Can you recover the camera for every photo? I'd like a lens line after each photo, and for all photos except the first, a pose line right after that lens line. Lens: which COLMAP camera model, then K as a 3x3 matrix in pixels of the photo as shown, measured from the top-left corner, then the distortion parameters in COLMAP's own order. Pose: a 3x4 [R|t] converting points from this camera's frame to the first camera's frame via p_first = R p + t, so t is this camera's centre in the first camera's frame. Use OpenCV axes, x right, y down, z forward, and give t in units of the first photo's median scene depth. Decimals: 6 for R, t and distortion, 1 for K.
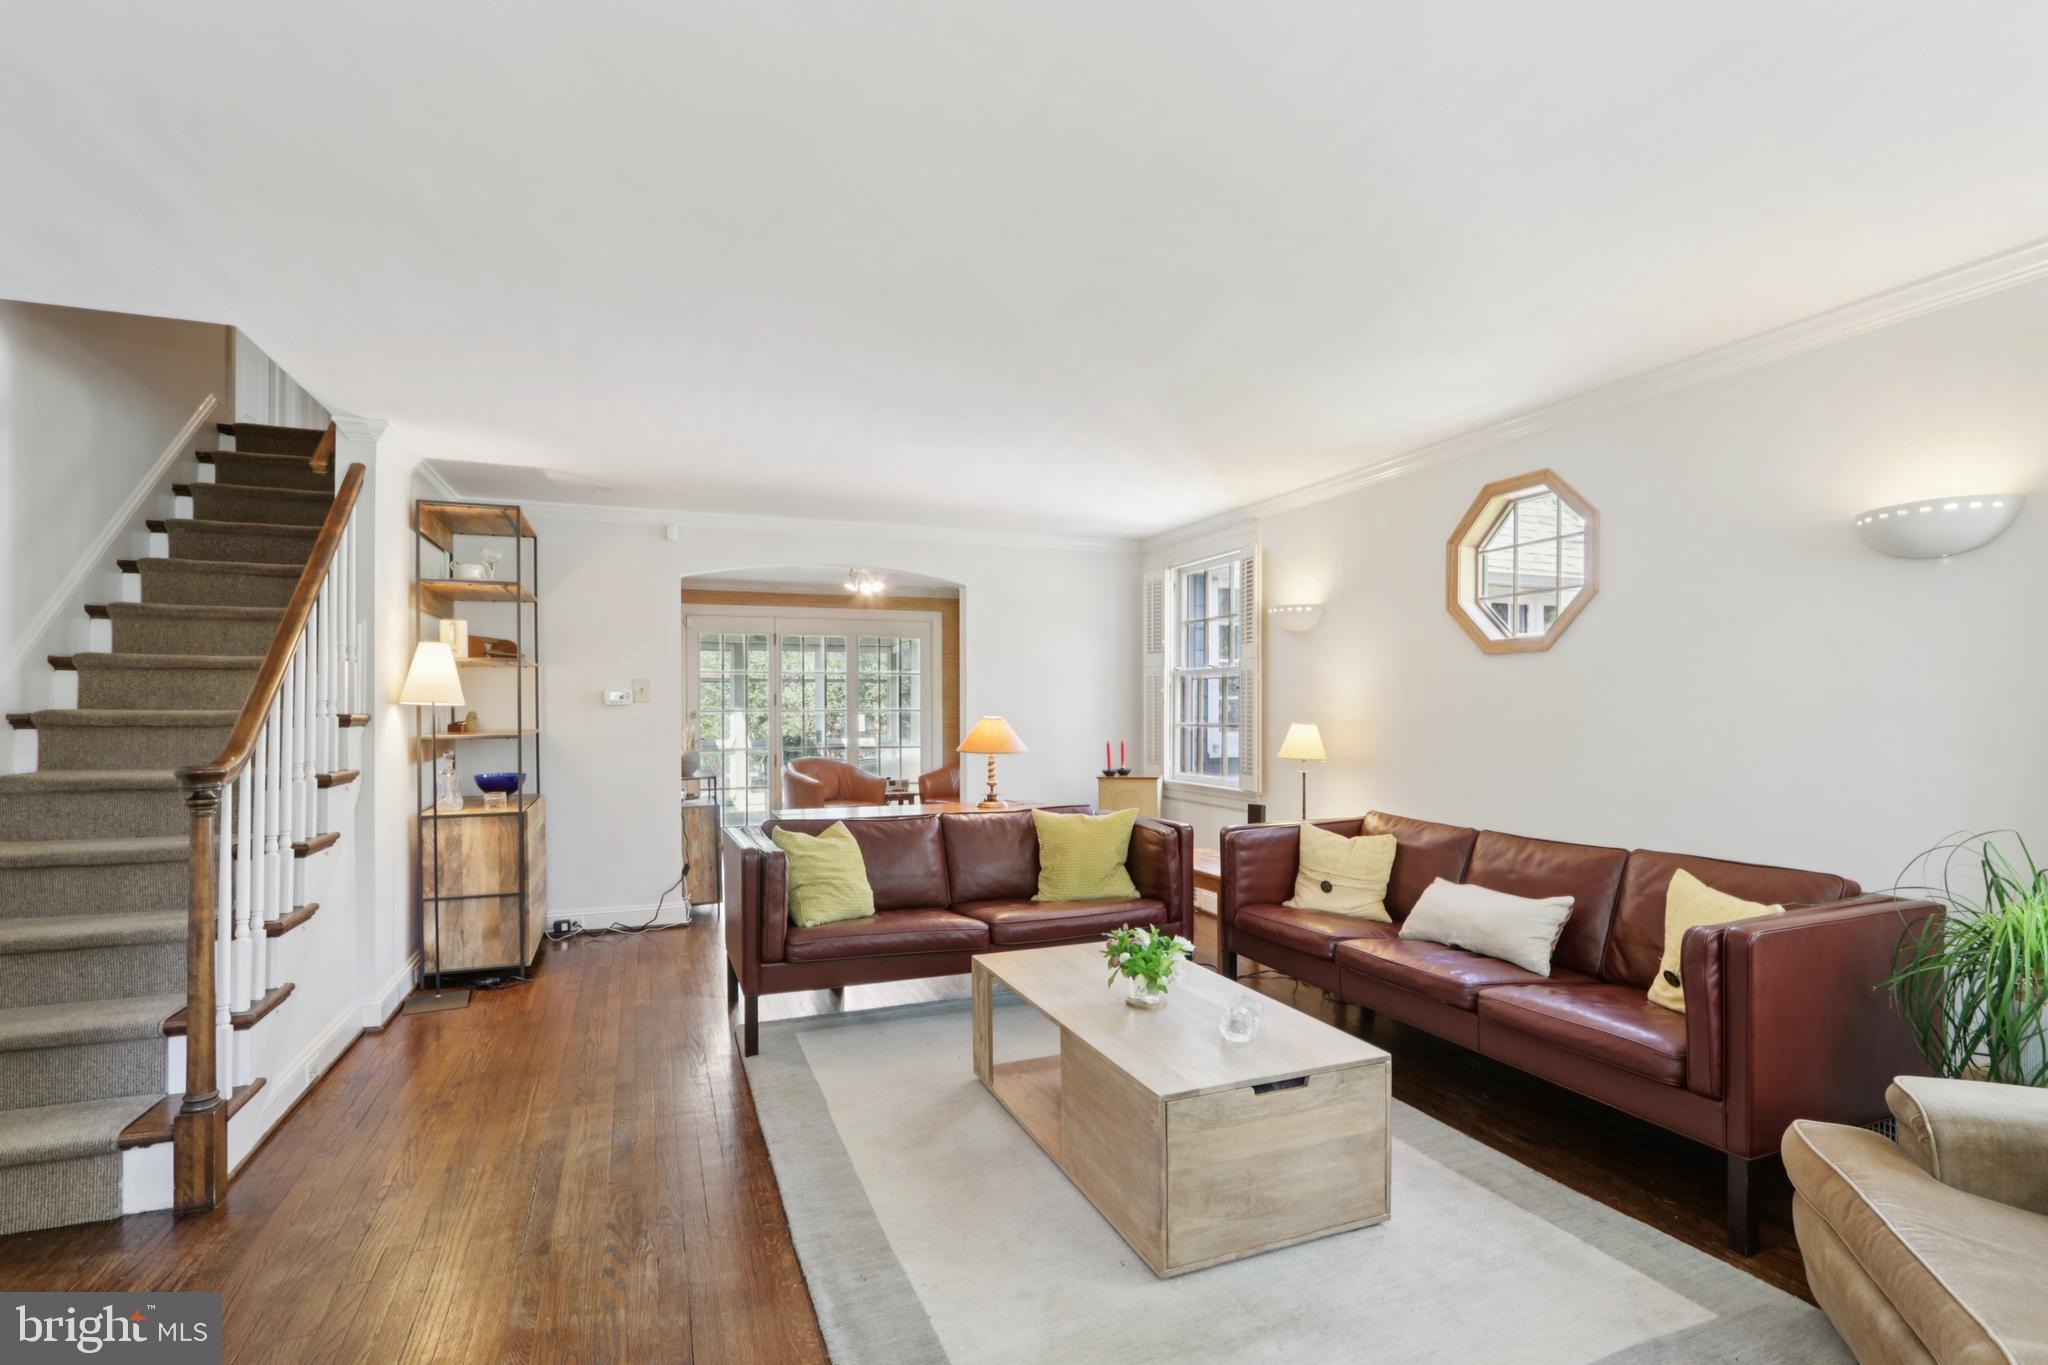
lens RADIAL K [[951.1, 0, 1021.3], [0, 951.1, 699.6], [0, 0, 1]] dist [-0.020285, 0.002076]
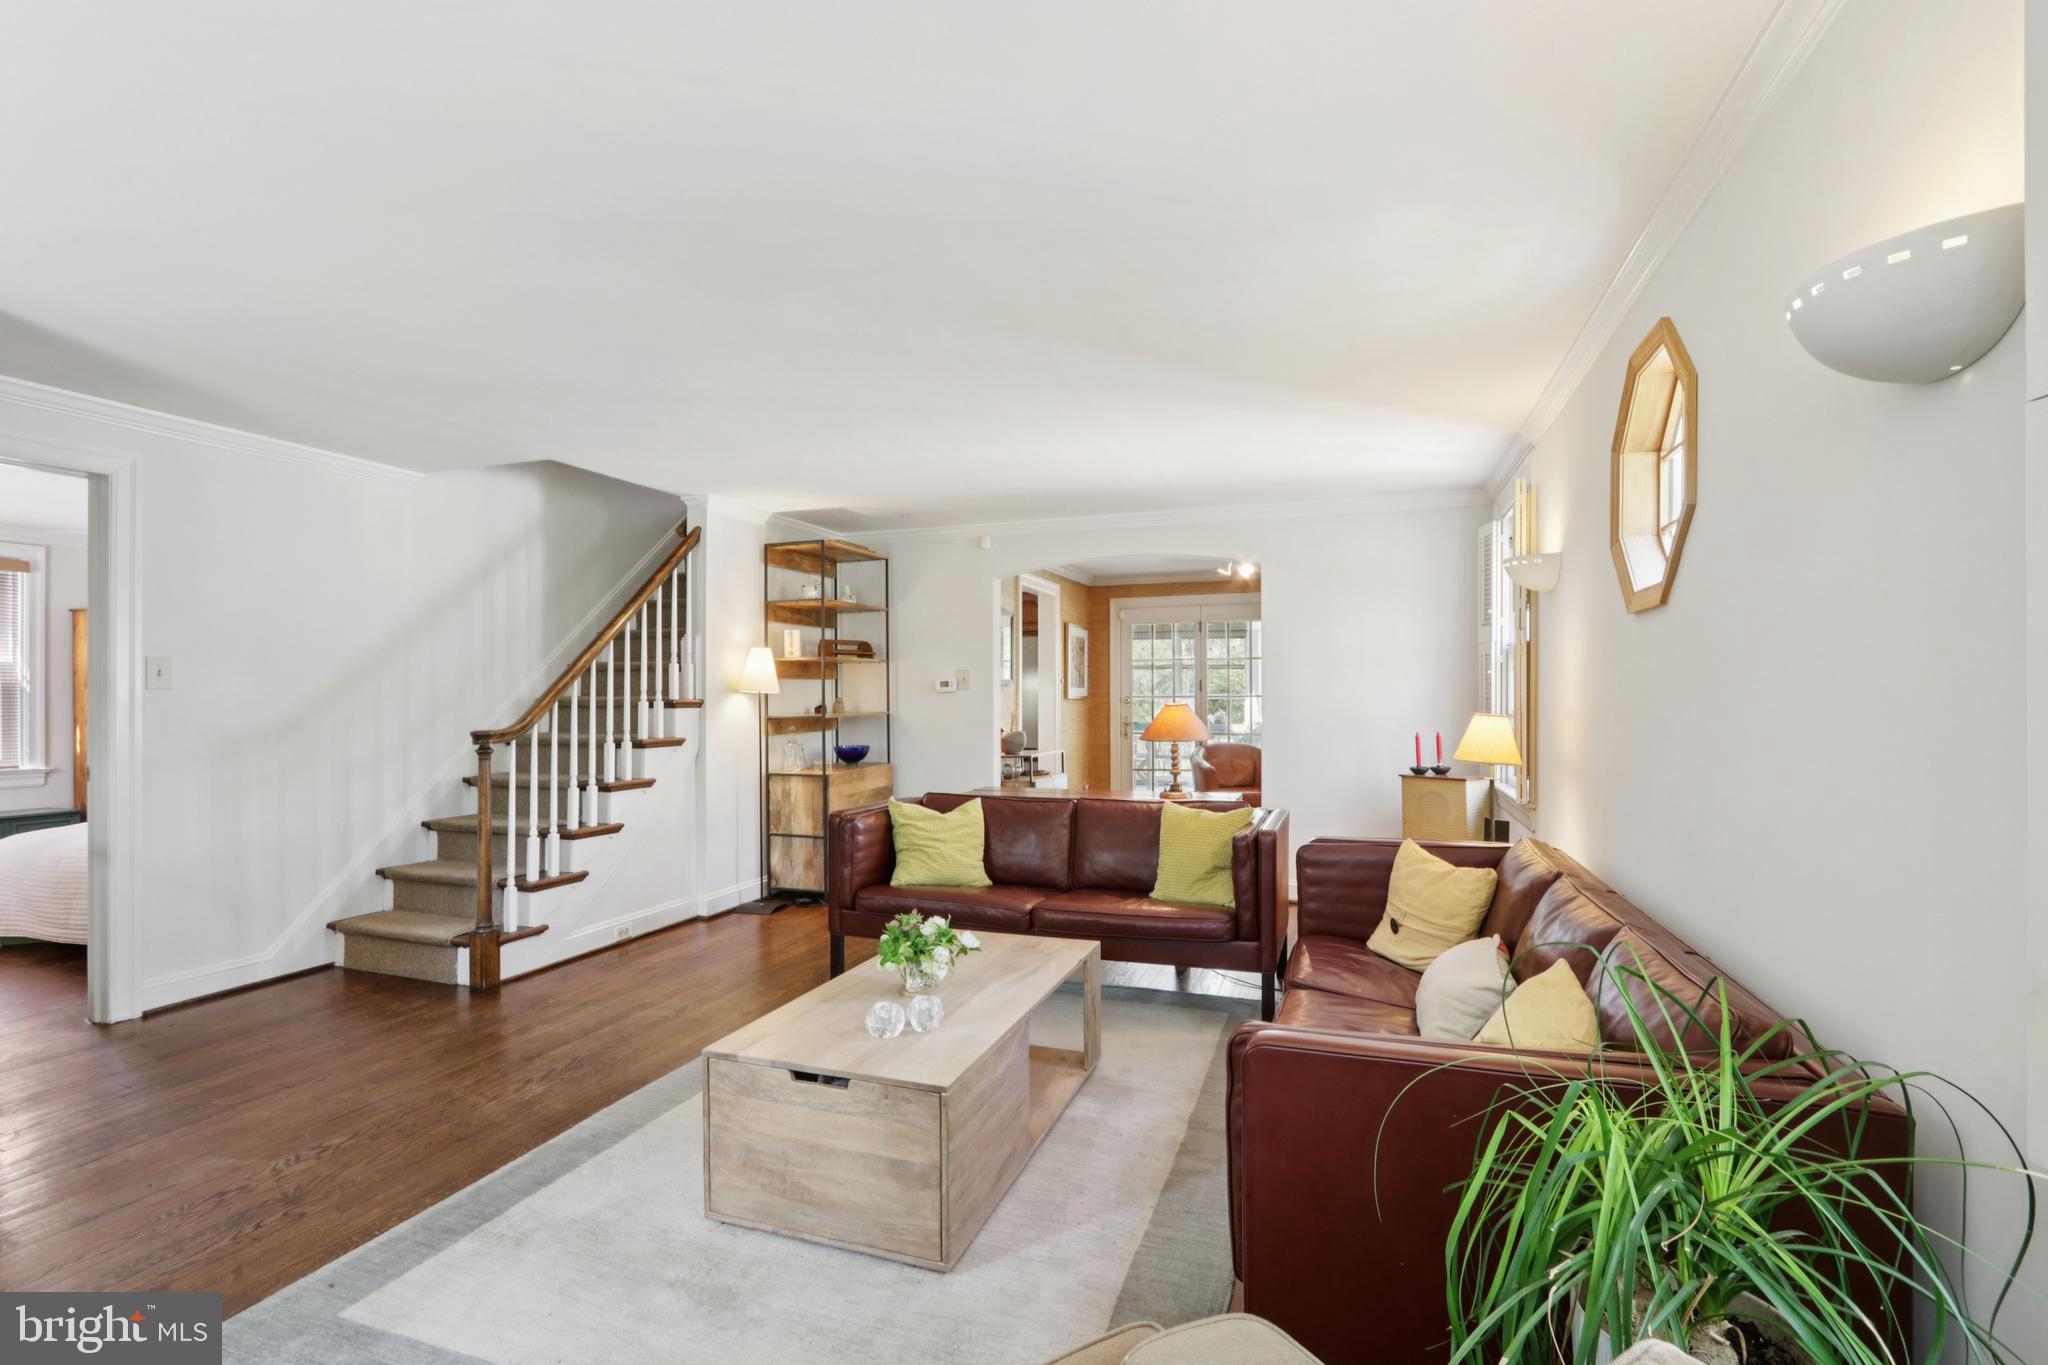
lens RADIAL K [[951.1, 0, 1029.5], [0, 951.1, 691.7], [0, 0, 1]] dist [-0.020285, 0.002076]
pose [[0.750945, -0.002833, -0.660359, 0.557472], [0.008186, 0.999954, 0.005019, 0.000421], [0.660314, -0.009175, 0.750934, 0.208099]]
